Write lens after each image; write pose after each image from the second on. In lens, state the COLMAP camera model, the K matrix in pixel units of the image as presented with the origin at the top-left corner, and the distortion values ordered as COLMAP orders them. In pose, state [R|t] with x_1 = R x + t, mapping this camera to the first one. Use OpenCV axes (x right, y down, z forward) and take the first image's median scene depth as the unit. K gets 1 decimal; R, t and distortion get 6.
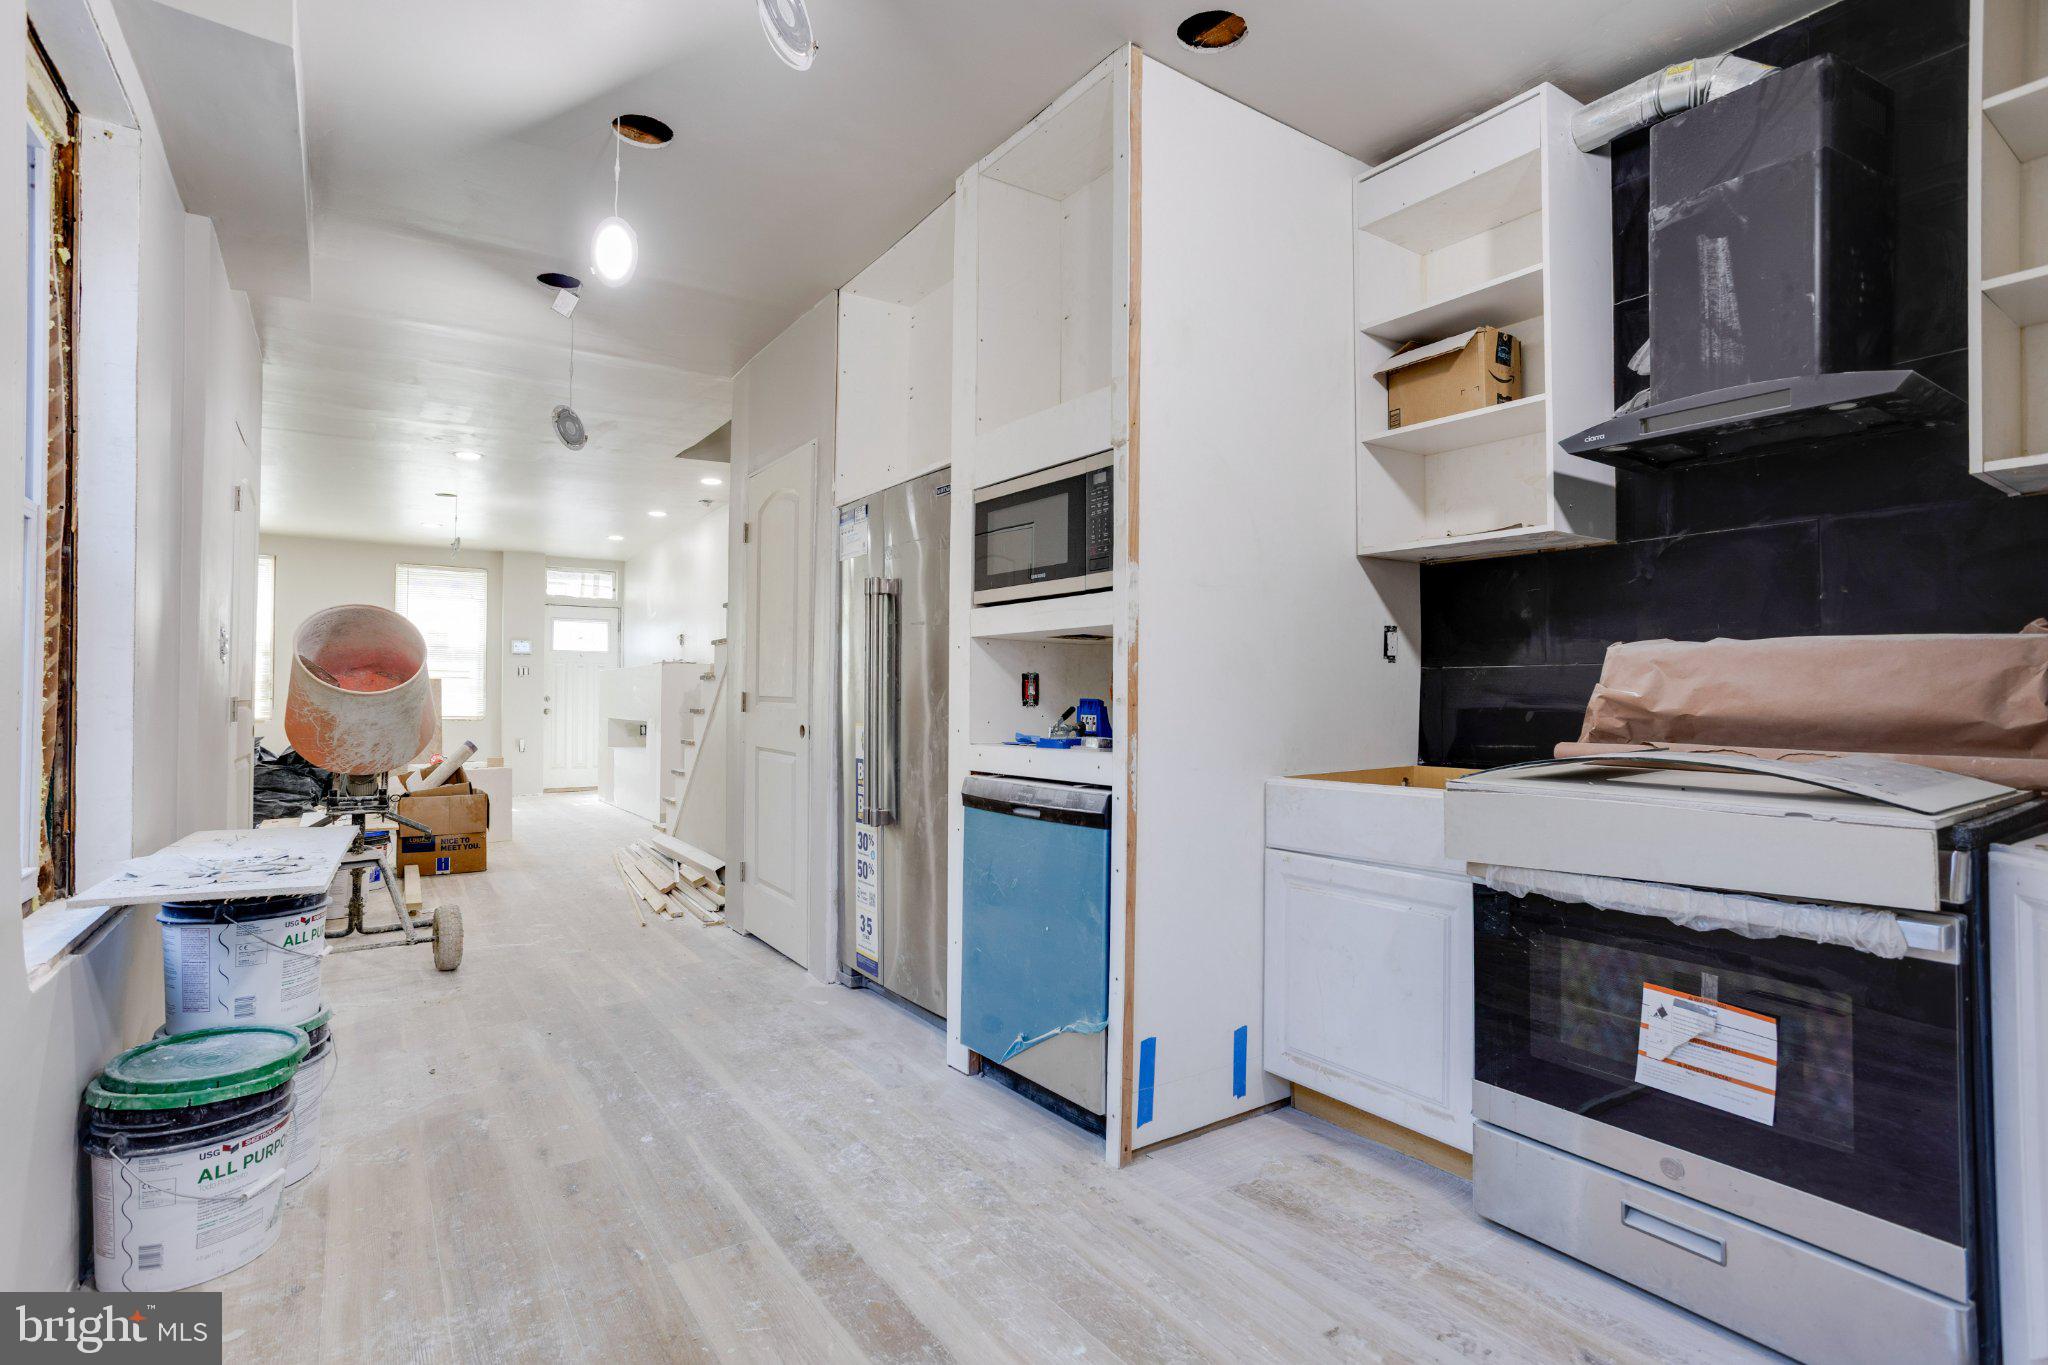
lens RADIAL K [[981.4, 0, 1016.8], [0, 981.4, 680.7], [0, 0, 1]] dist [-0.064372, 0.047807]
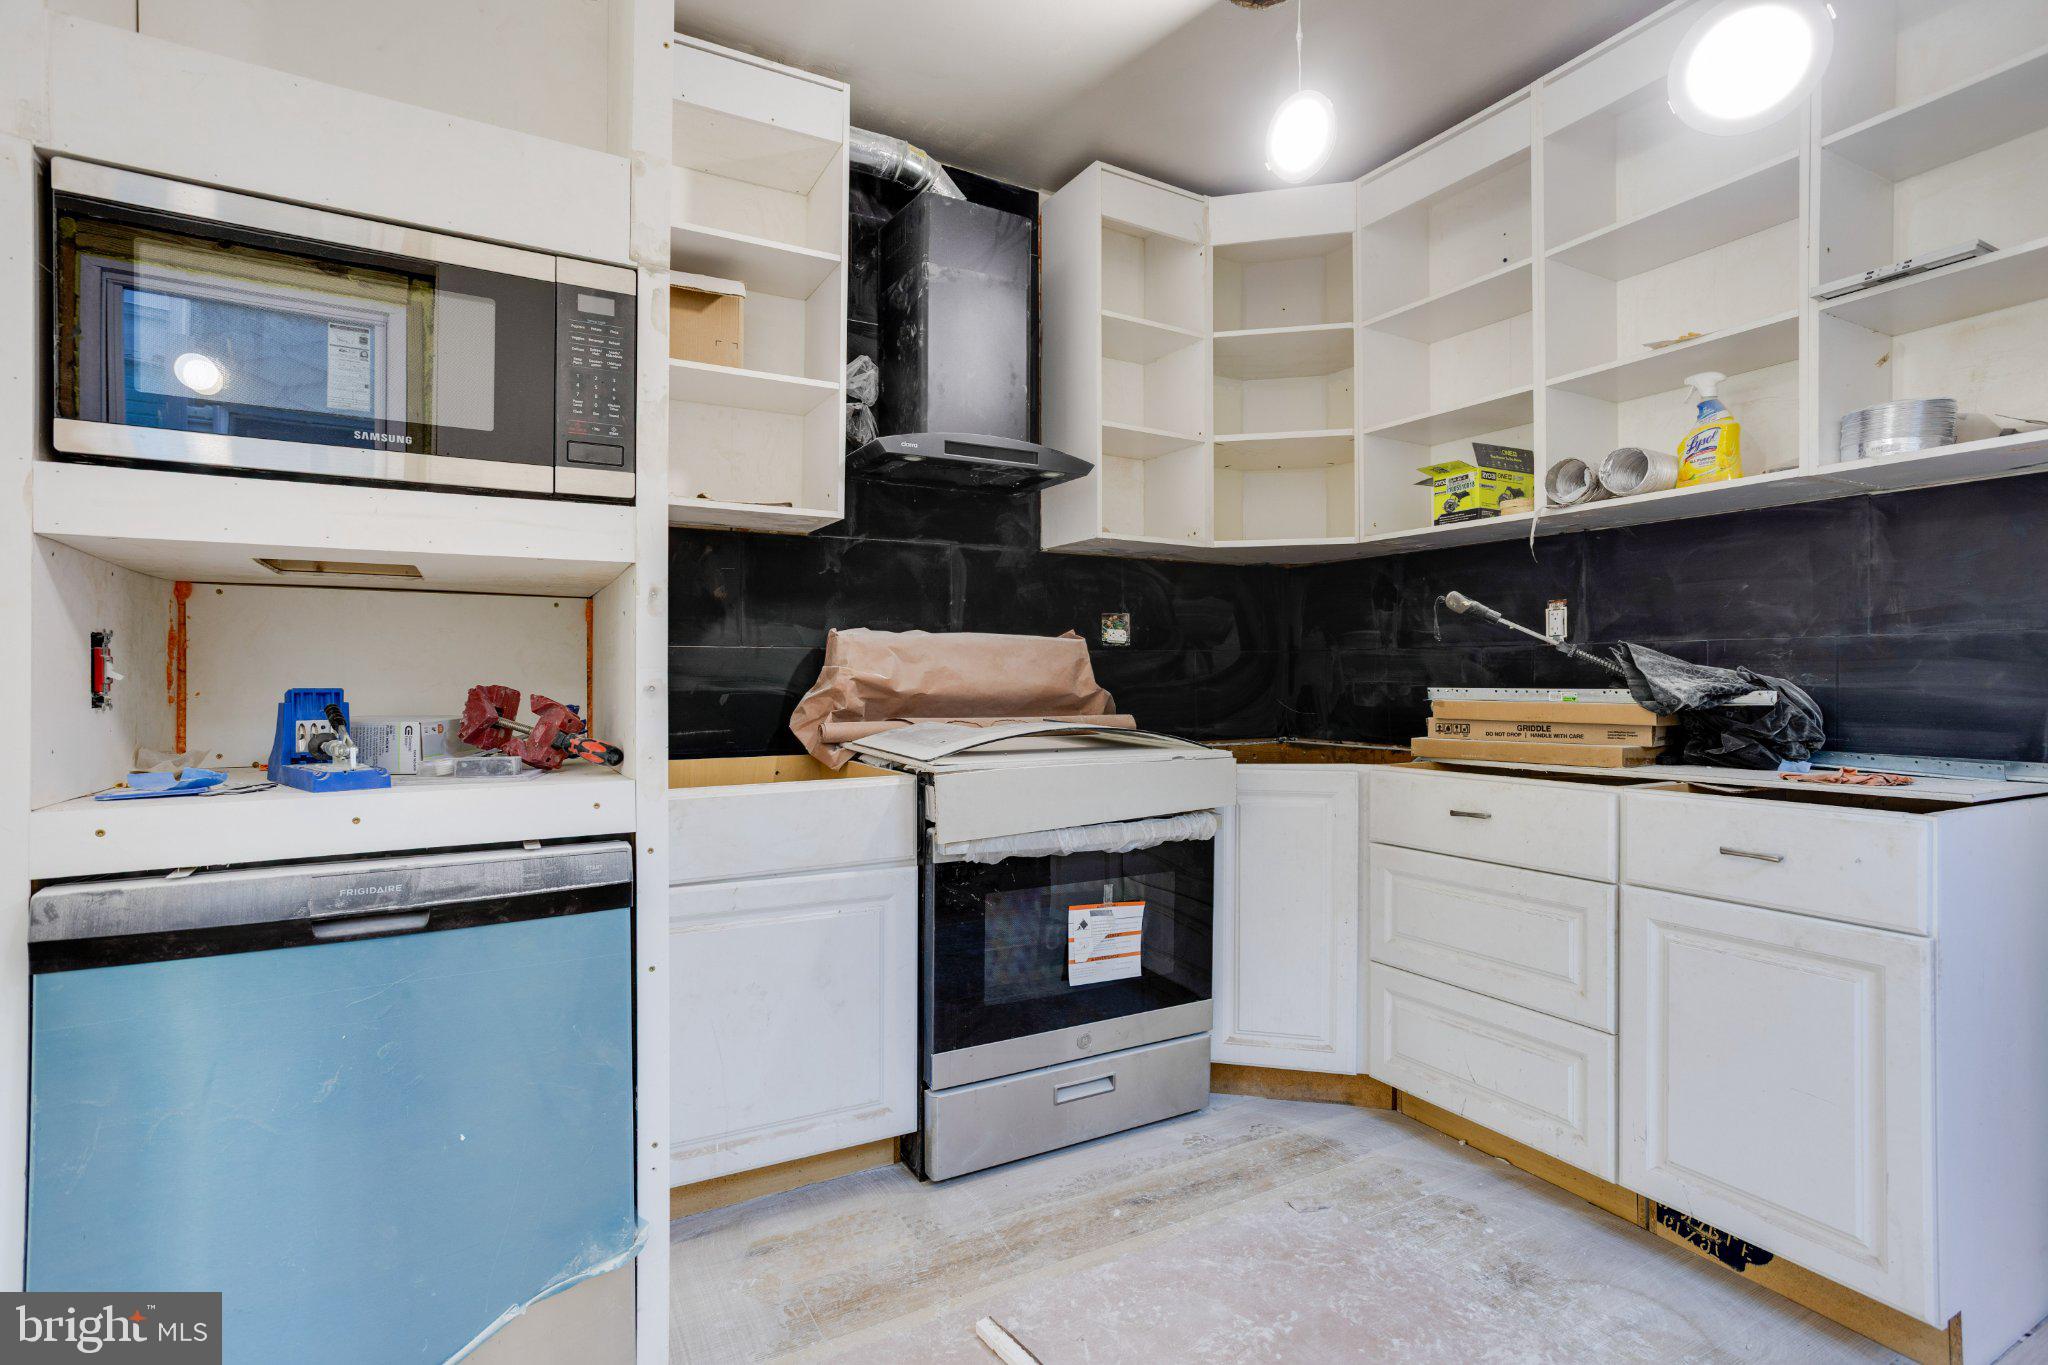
lens RADIAL K [[981.4, 0, 1016.8], [0, 981.4, 680.7], [0, 0, 1]] dist [-0.064372, 0.047807]
pose [[0.104427, -0.008263, 0.994498, -0.469522], [-0.013258, 0.999865, 0.009700, 0.005722], [-0.994444, -0.014198, 0.104304, 0.708901]]
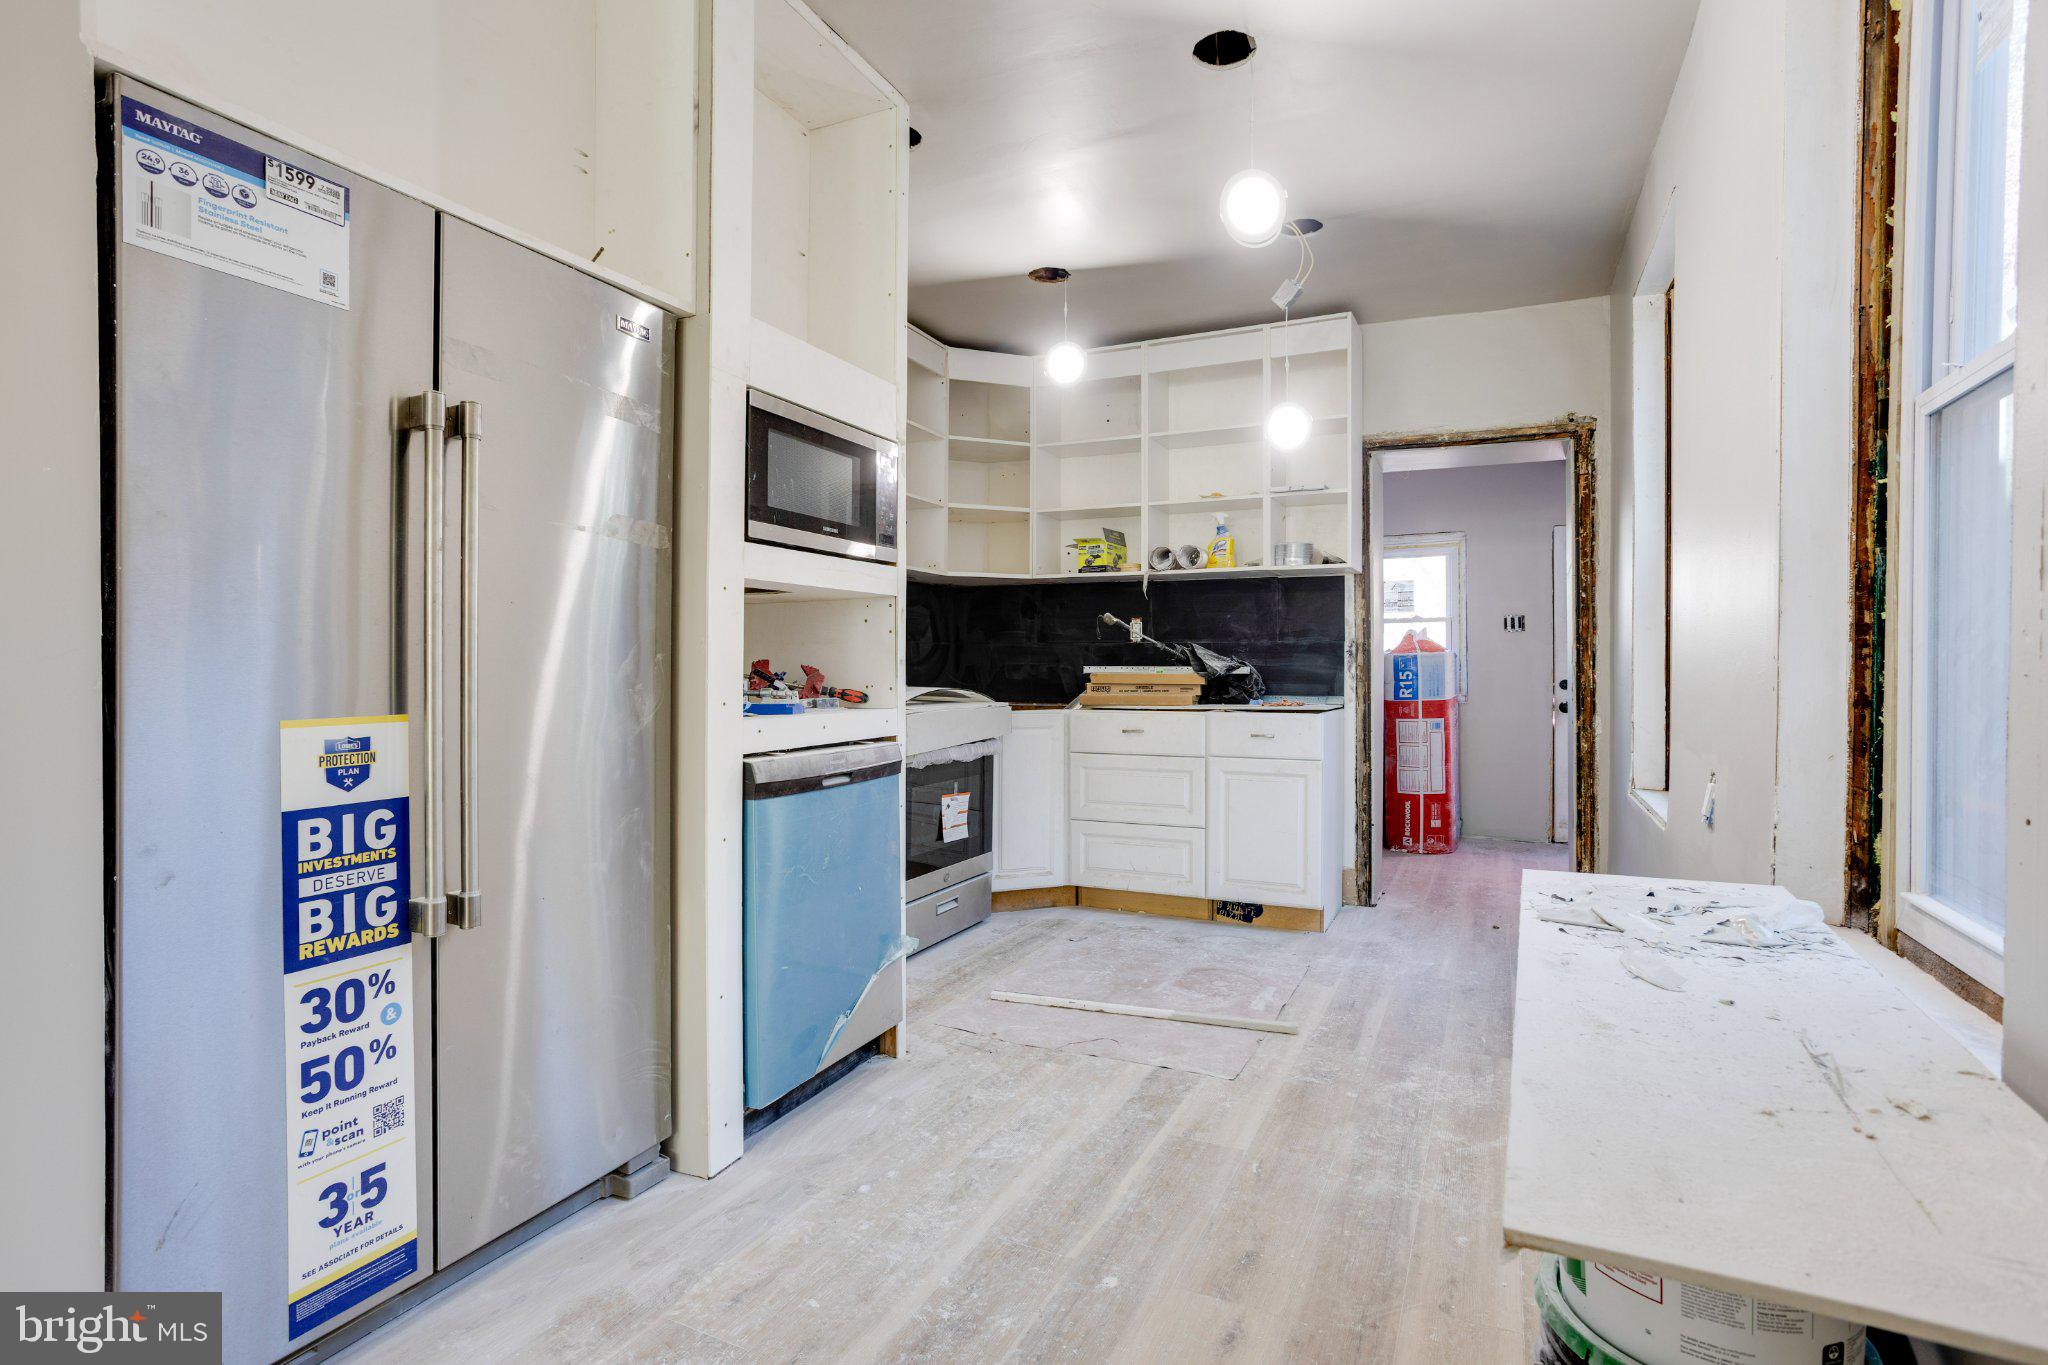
lens RADIAL K [[981.4, 0, 1016.8], [0, 981.4, 680.7], [0, 0, 1]] dist [-0.064372, 0.047807]
pose [[-0.482314, -0.018818, 0.875796, -0.978238], [-0.017226, 0.999780, 0.011995, 0.026133], [-0.875829, -0.009301, -0.482532, 1.428228]]
